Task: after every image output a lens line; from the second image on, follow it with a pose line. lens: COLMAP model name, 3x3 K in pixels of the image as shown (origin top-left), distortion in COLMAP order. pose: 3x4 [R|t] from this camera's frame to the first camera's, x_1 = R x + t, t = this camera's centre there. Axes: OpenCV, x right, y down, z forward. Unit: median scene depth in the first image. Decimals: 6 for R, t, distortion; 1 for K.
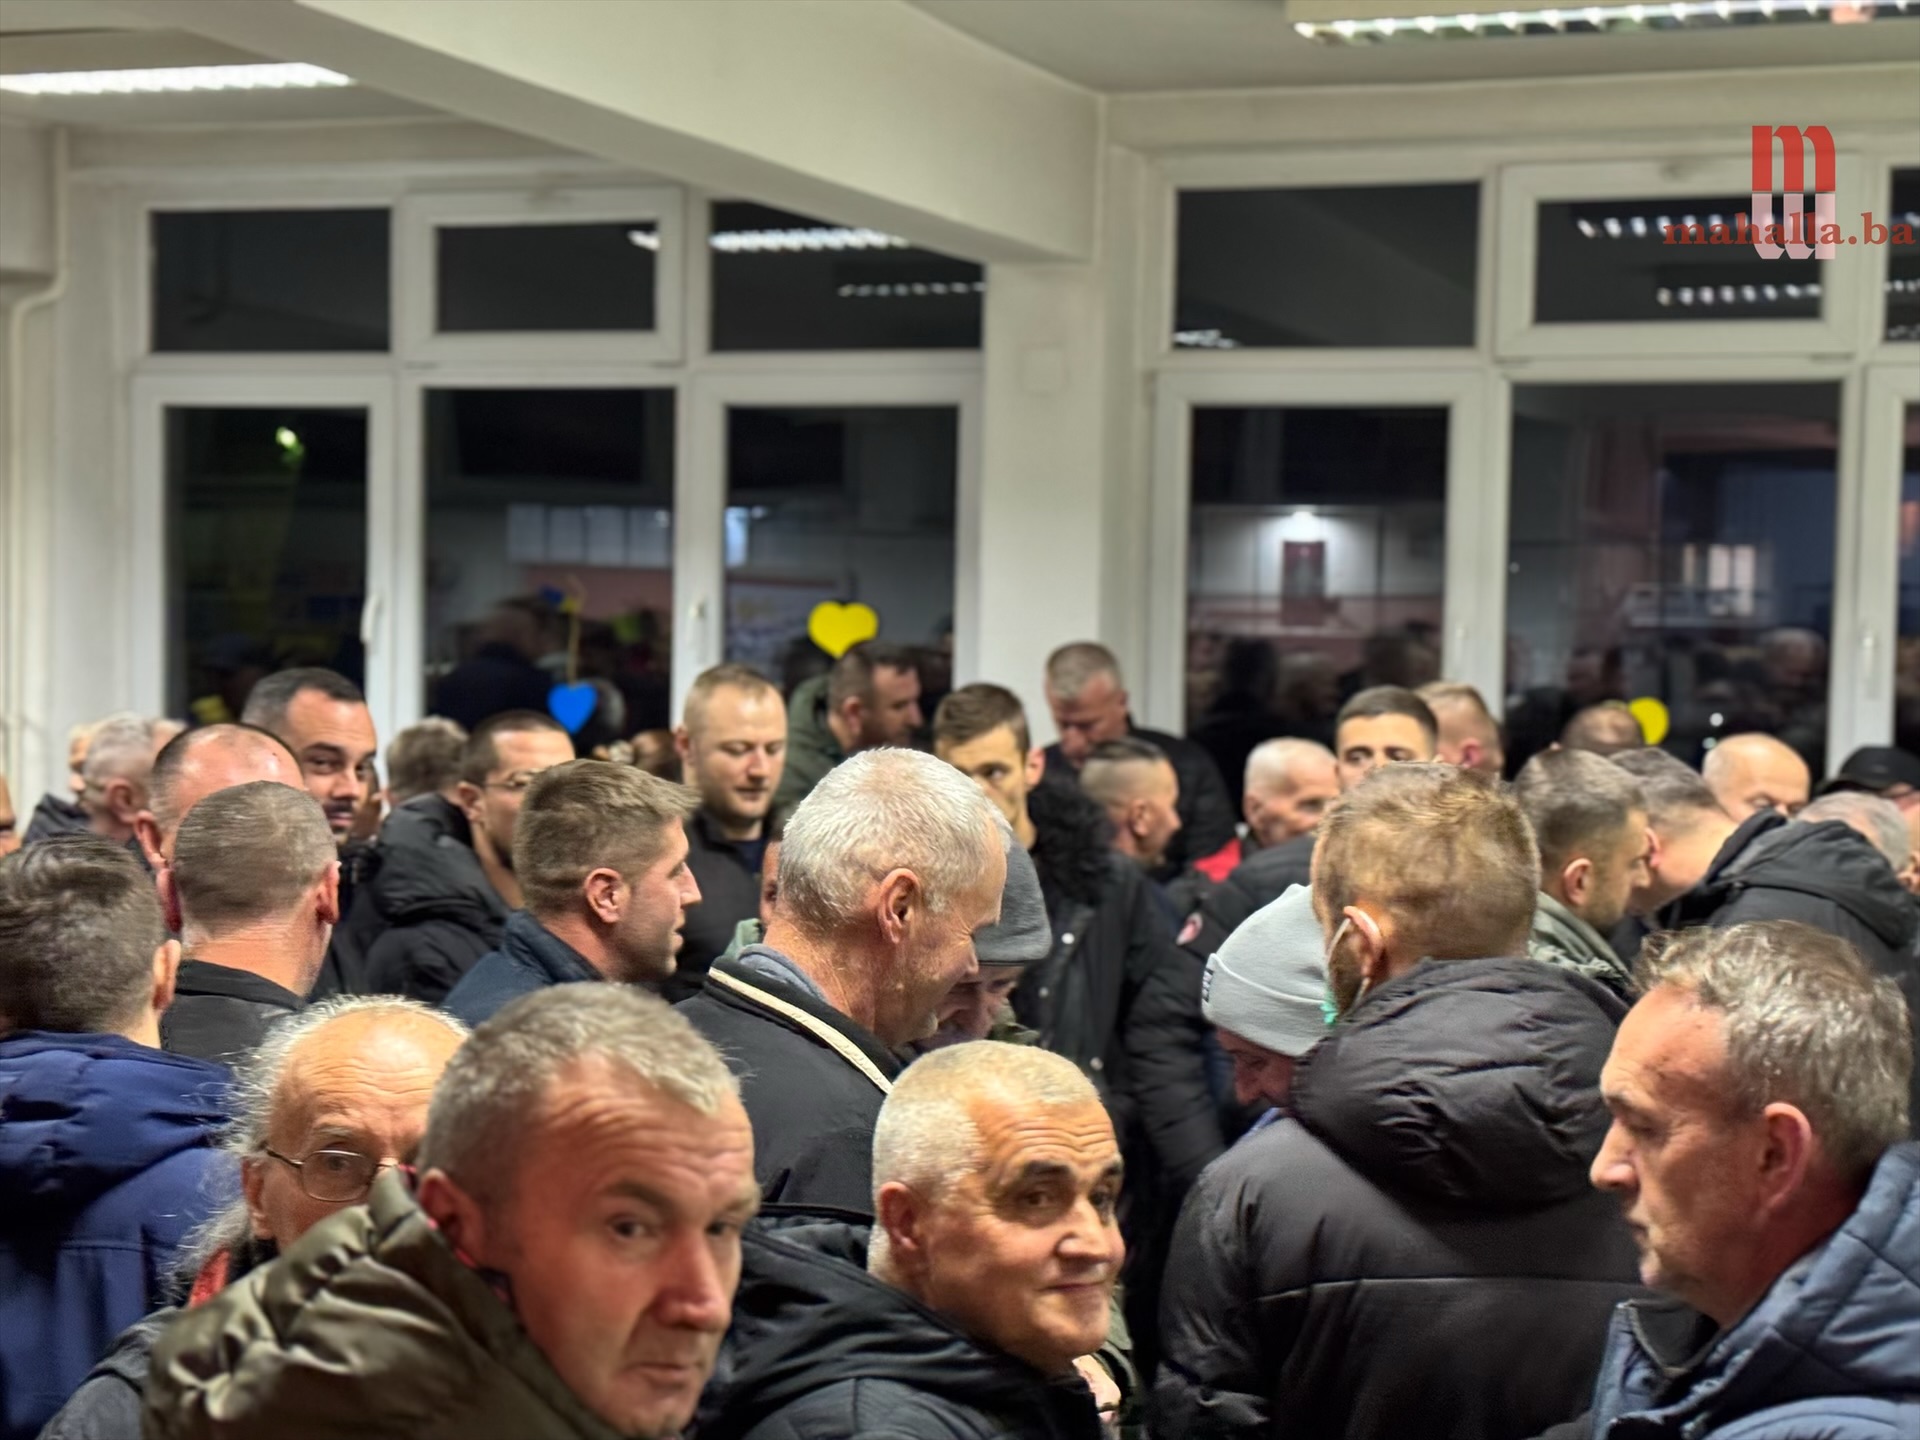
lens RADIAL K [[2700.2, 0, 965.6], [0, 2700.2, 698.6], [0, 0, 1]] dist [0.146089, 0.071734]
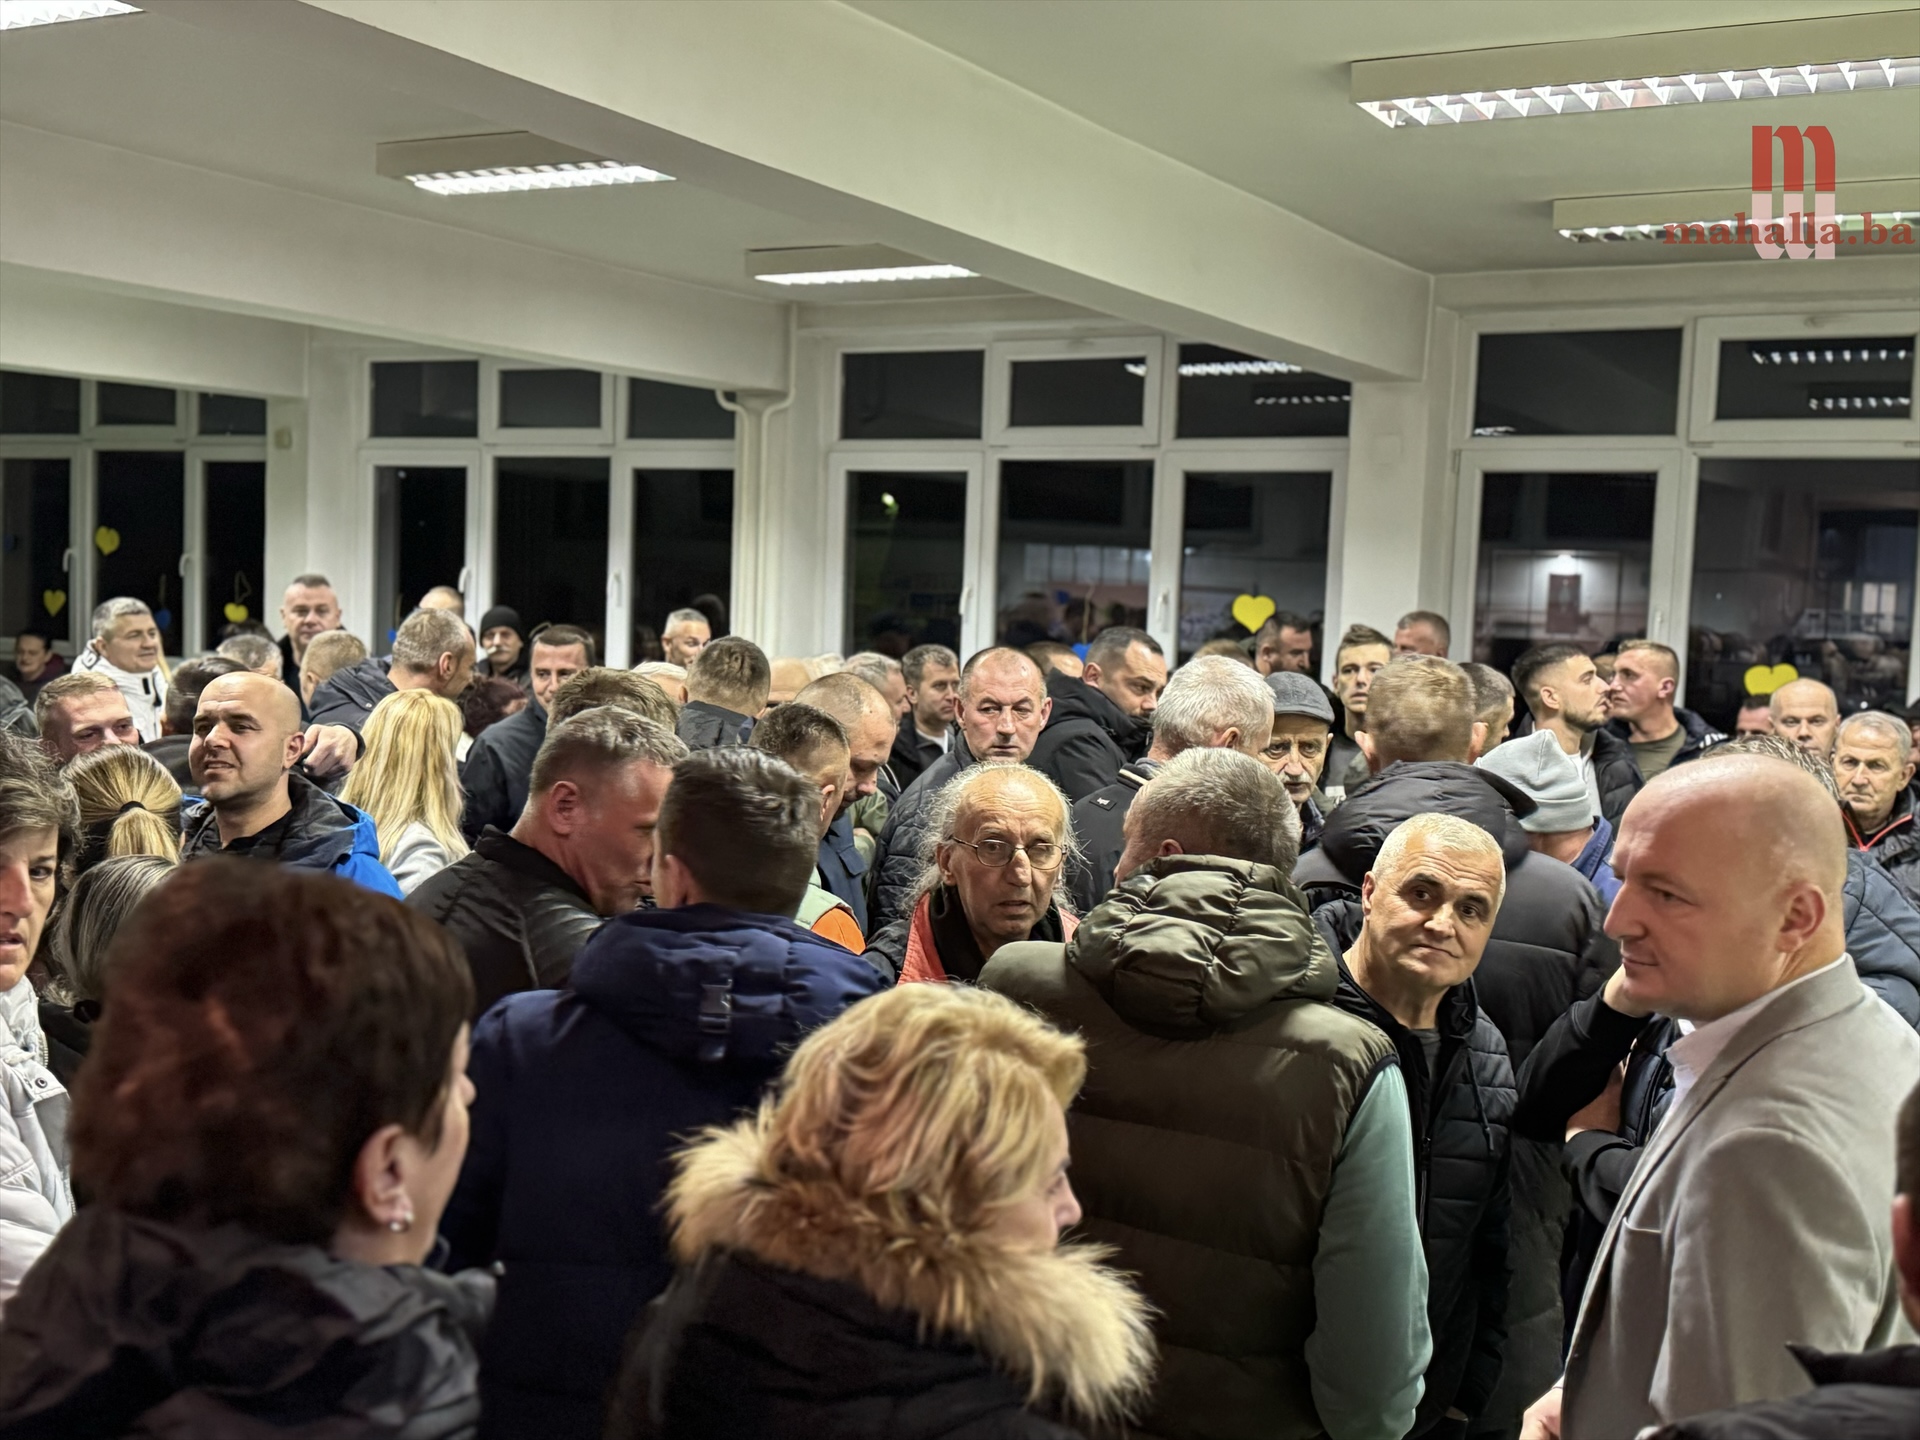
lens RADIAL K [[2092.8, 0, 989.6], [0, 2092.8, 750.3], [0, 0, 1]] dist [0.175600, -0.022040]
pose [[0.987399, 0.033183, -0.154731, -0.003927], [-0.032570, 0.999448, 0.006496, 0.052324], [0.154861, -0.001375, 0.987935, -0.250590]]
